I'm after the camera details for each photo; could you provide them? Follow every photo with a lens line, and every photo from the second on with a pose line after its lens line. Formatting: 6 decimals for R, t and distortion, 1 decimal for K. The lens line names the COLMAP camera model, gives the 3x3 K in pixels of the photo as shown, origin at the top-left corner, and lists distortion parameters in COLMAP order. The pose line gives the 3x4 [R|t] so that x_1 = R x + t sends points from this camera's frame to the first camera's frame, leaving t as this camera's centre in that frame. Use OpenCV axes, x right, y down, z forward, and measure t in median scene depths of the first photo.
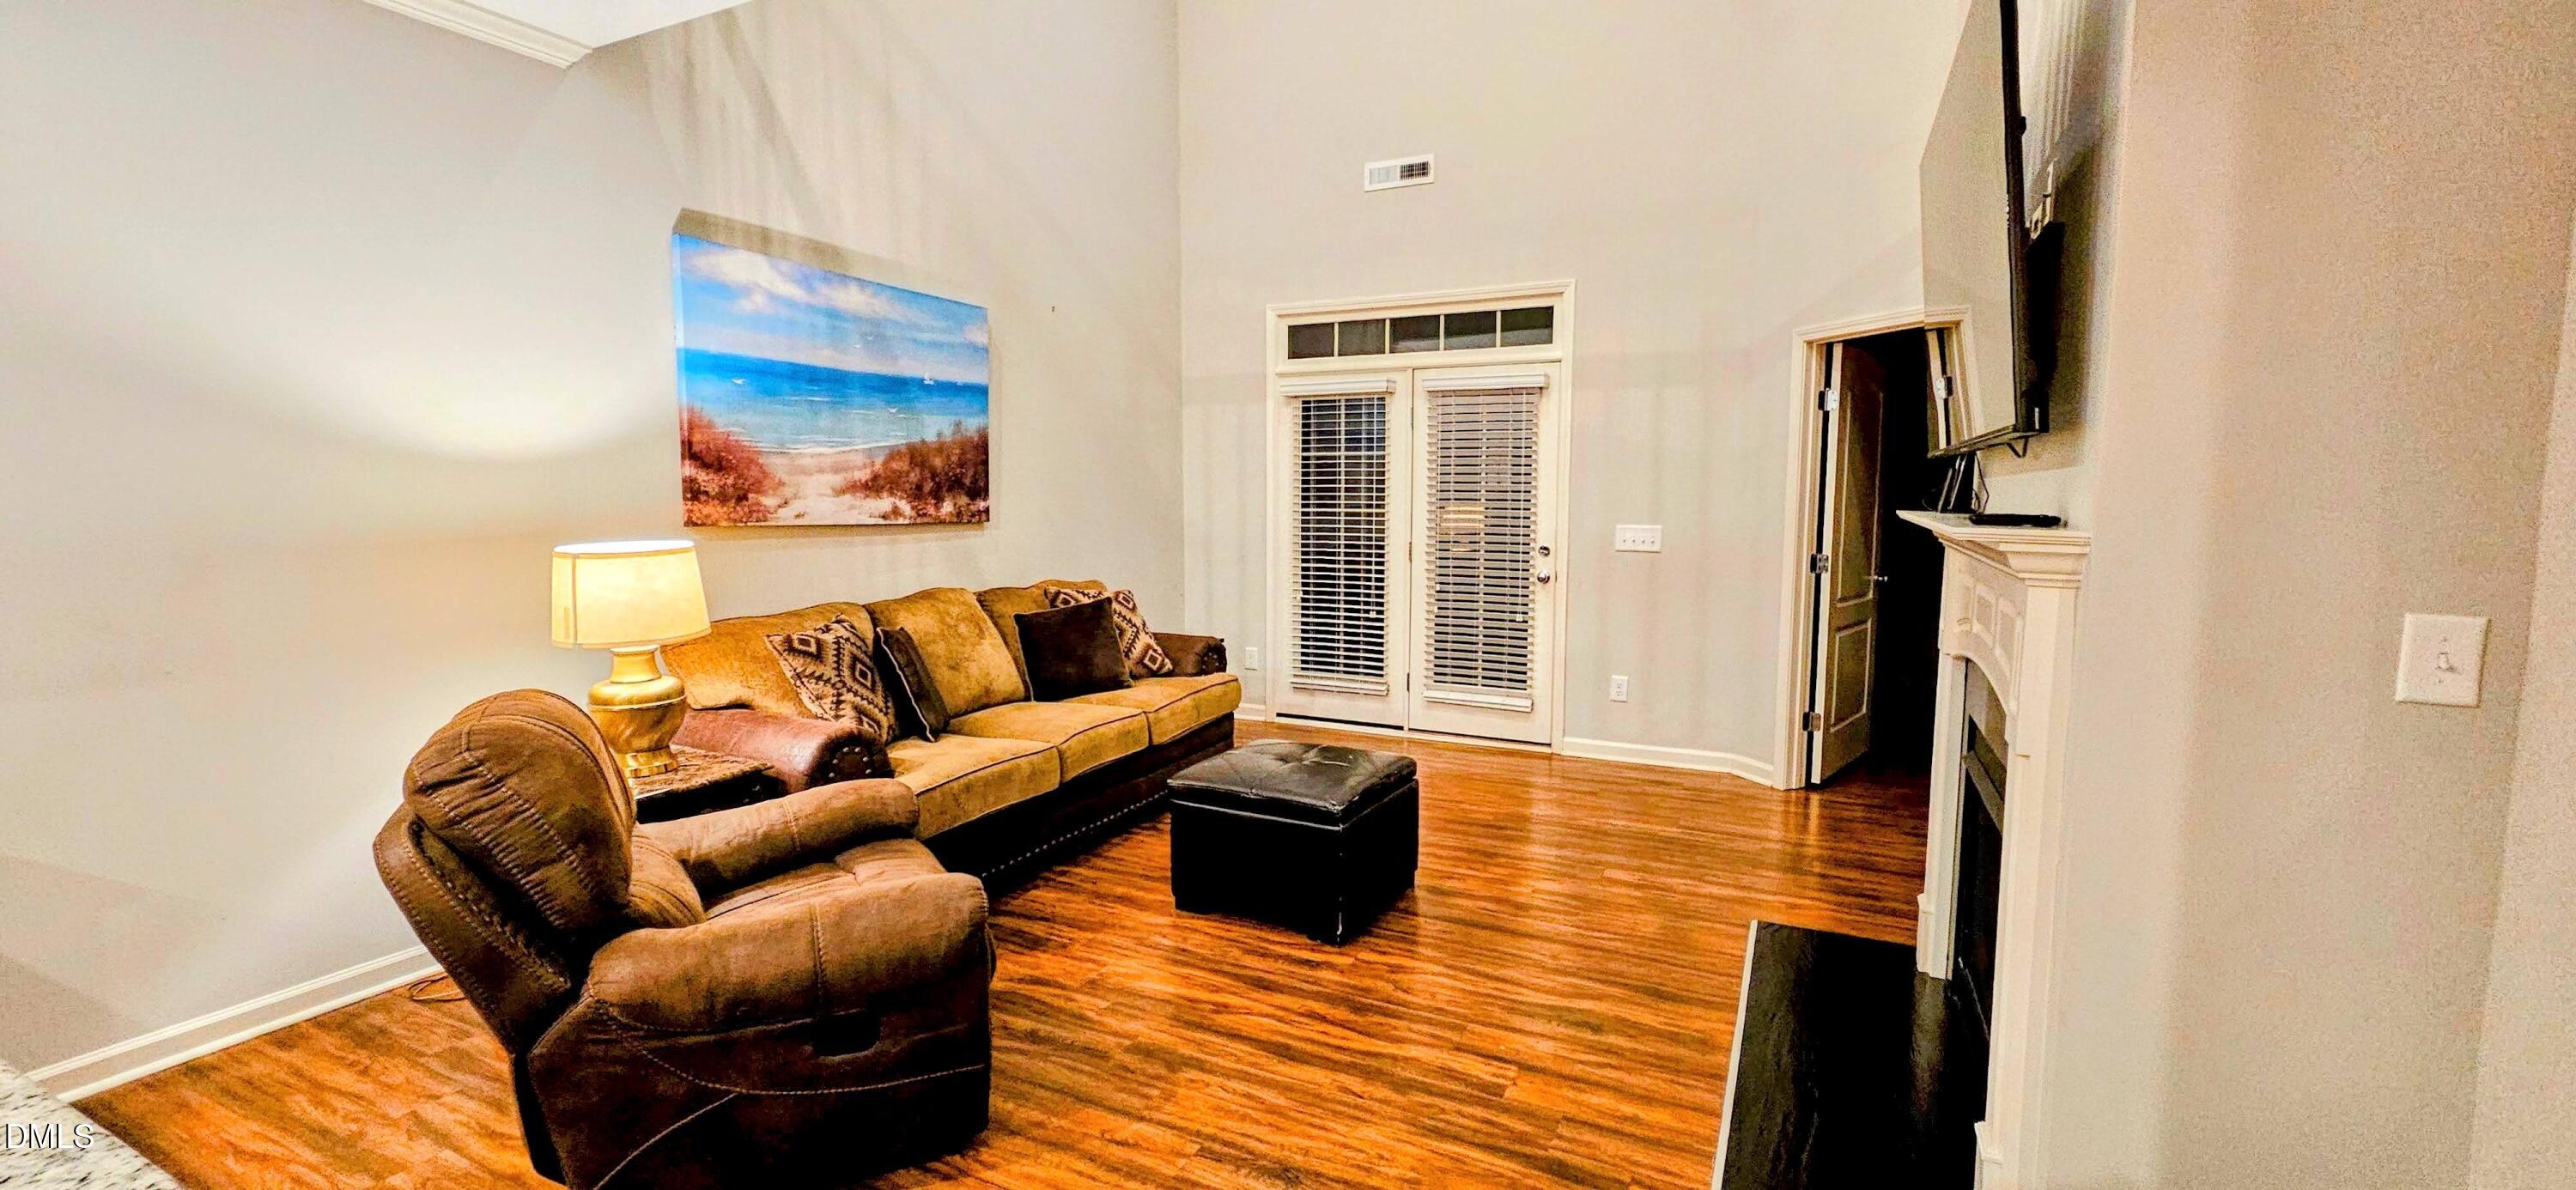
lens RADIAL K [[1061.1, 0, 1293.6], [0, 1061.1, 586.6], [0, 0, 1]] dist [-0.001512, -0.000067]
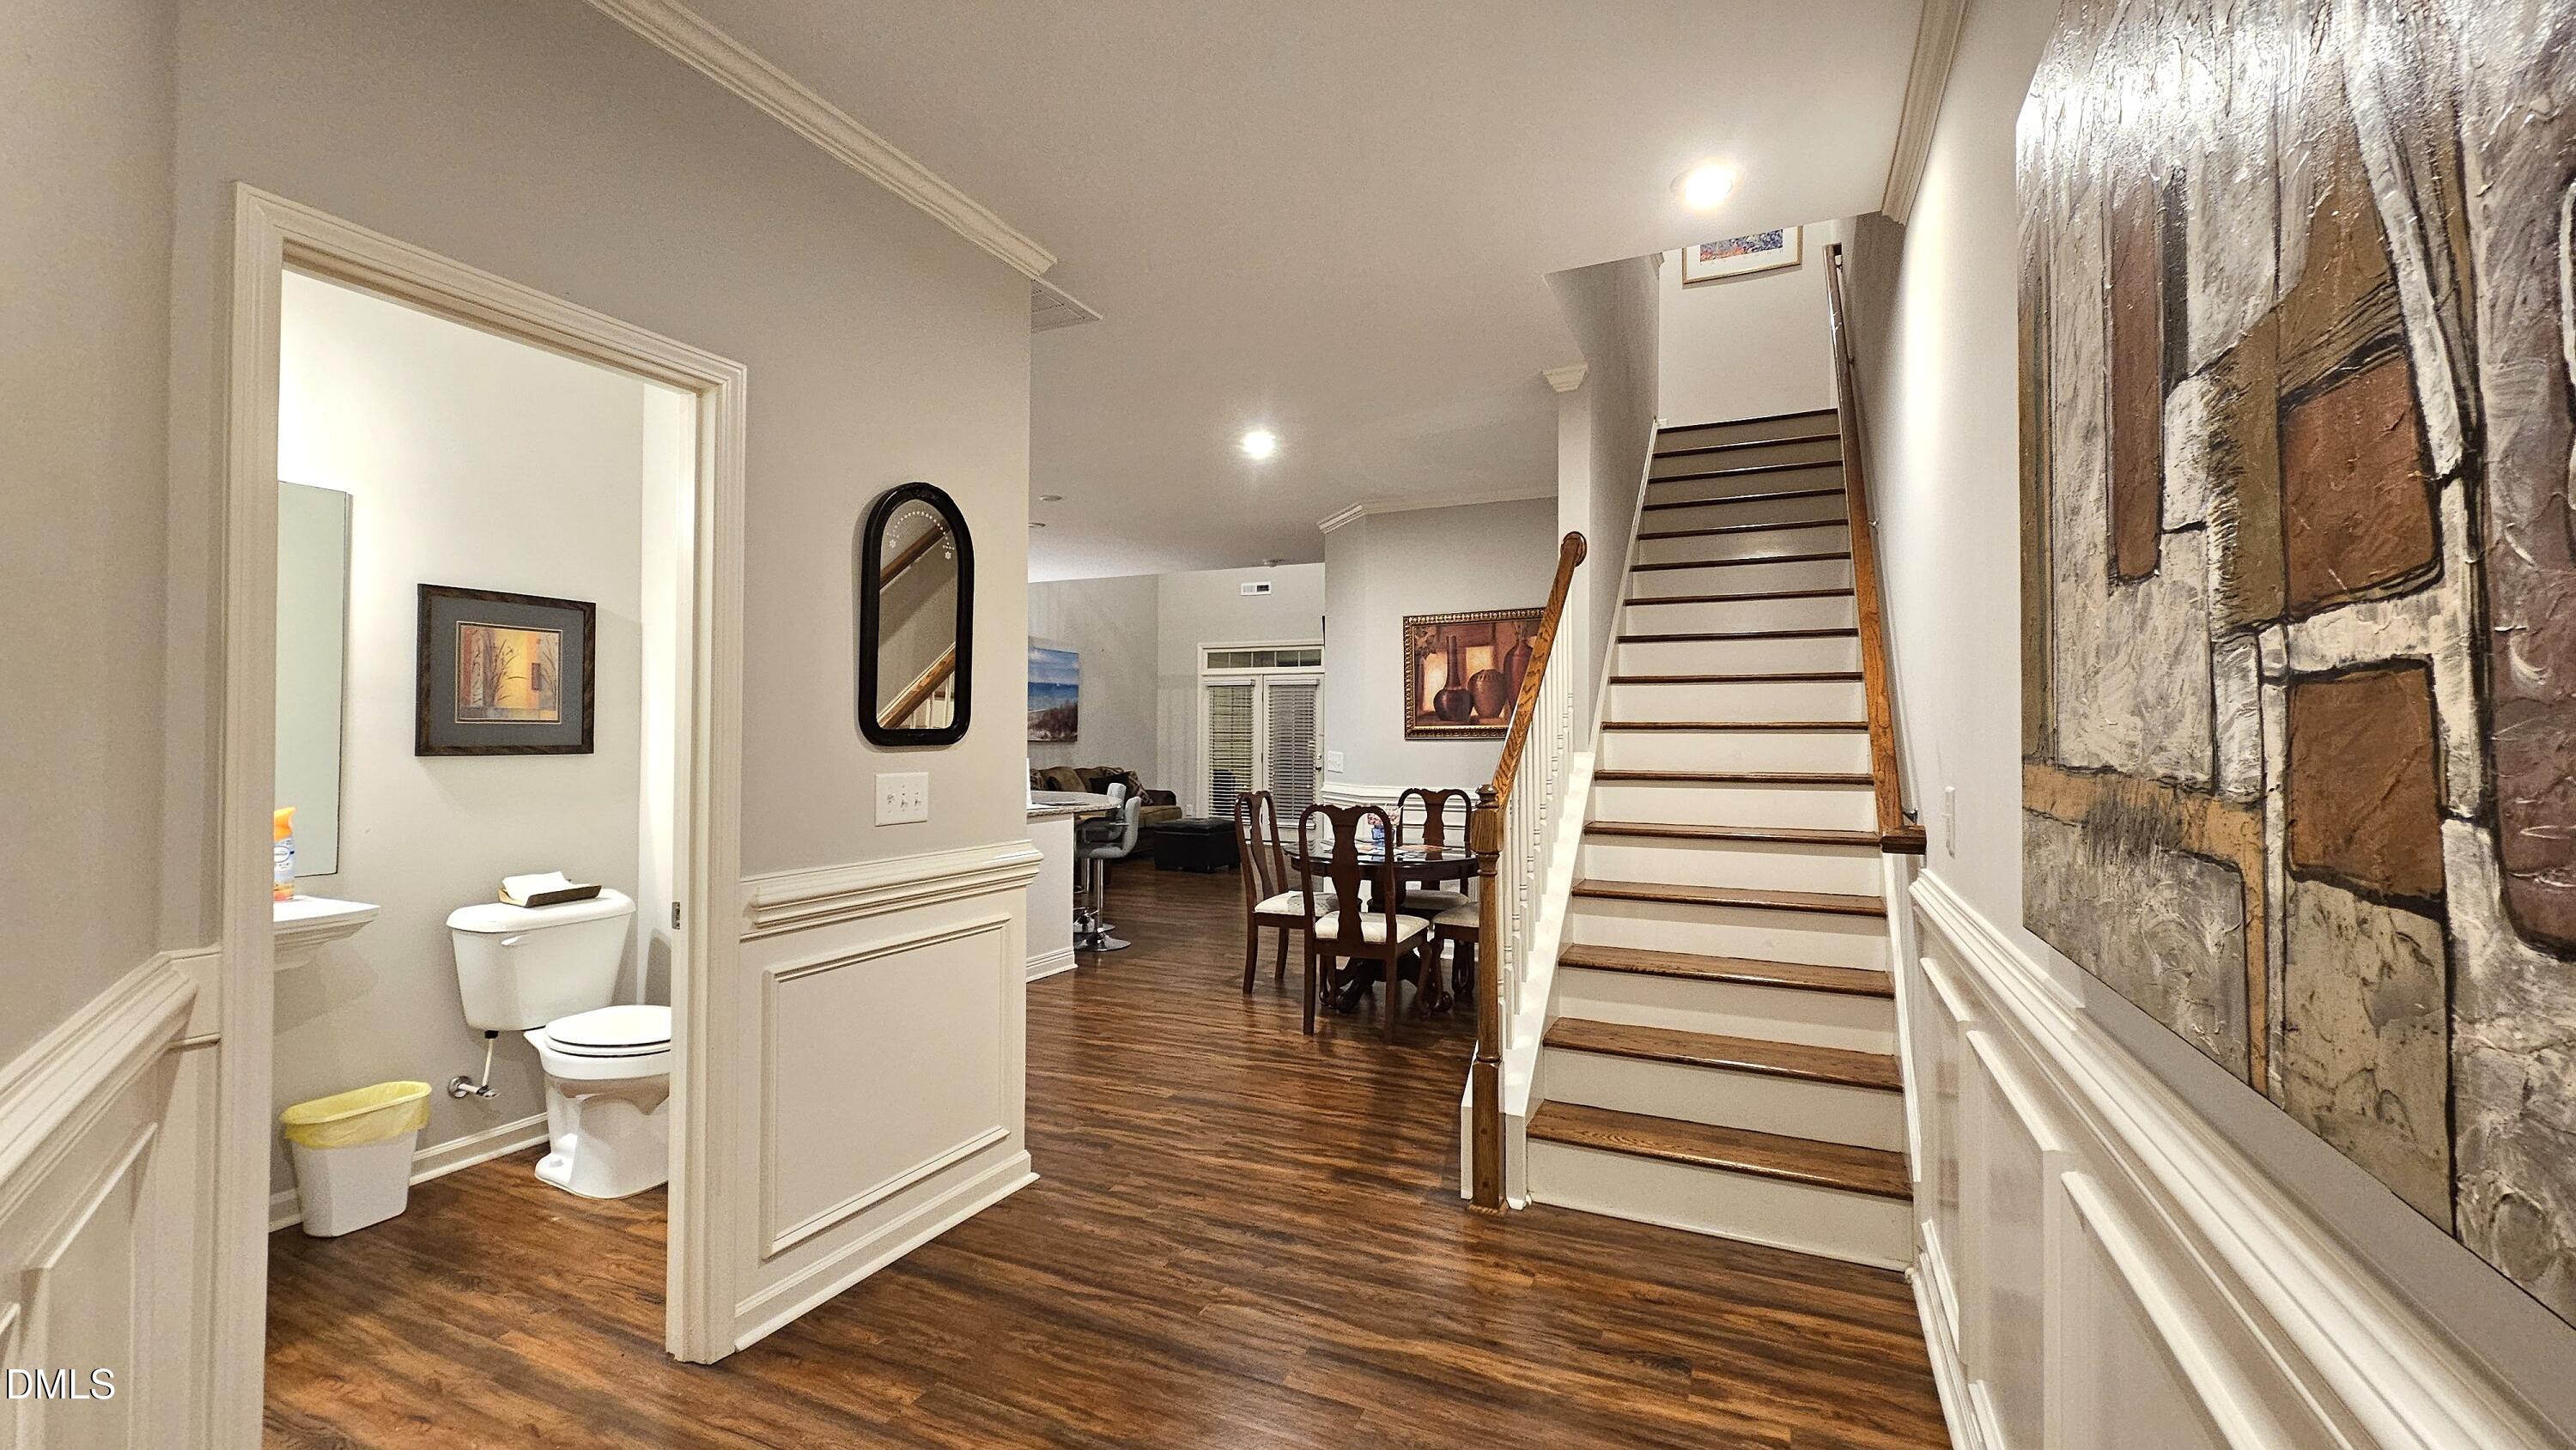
lens RADIAL K [[1061.0, 0, 1291.1], [0, 1061.0, 715.8], [0, 0, 1]] dist [0.000183, 0.000199]
pose [[0.999551, 0.004481, 0.029632, 0.142594], [-0.001246, 0.994115, -0.108323, 0.160778], [-0.029943, 0.108237, 0.993674, -1.596009]]
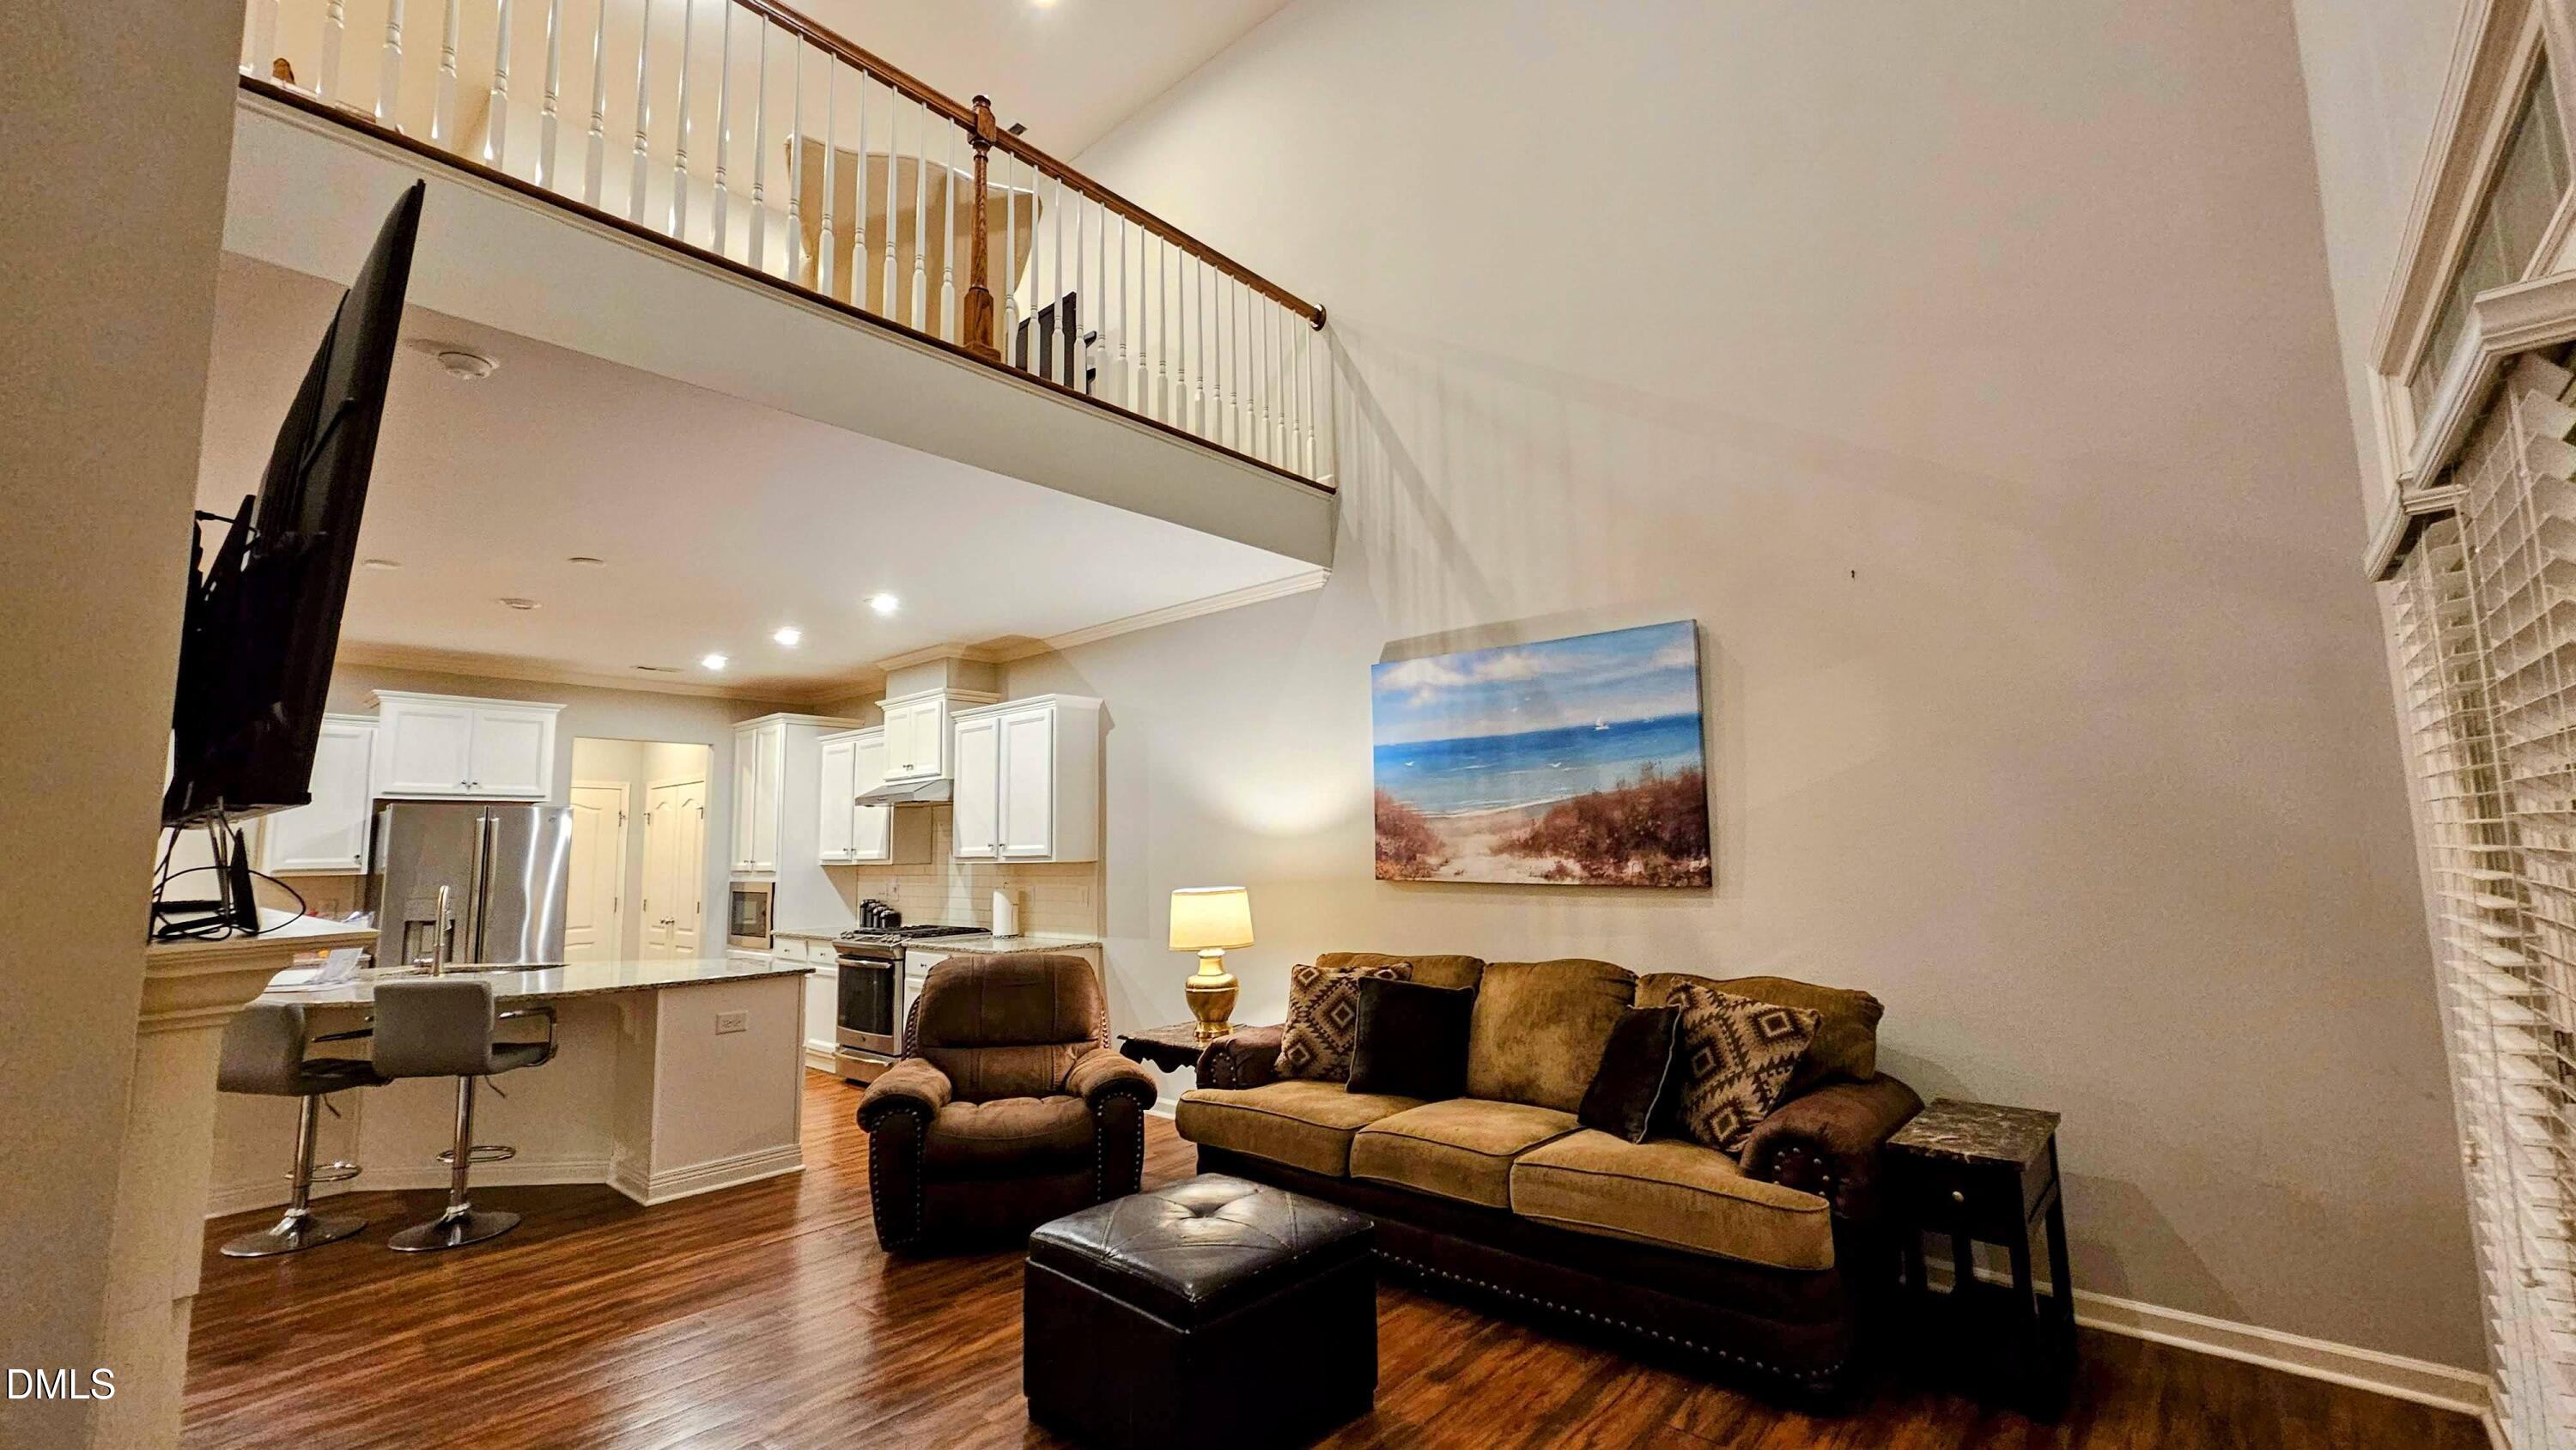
lens RADIAL K [[1061.0, 0, 1277.6], [0, 1061.0, 728.8], [0, 0, 1]] dist [0.000183, 0.000199]
pose [[-0.271640, -0.100090, -0.957180, 0.622327], [-0.062710, 0.994304, -0.086175, -0.101636], [0.960354, 0.036616, -0.276370, 1.034785]]
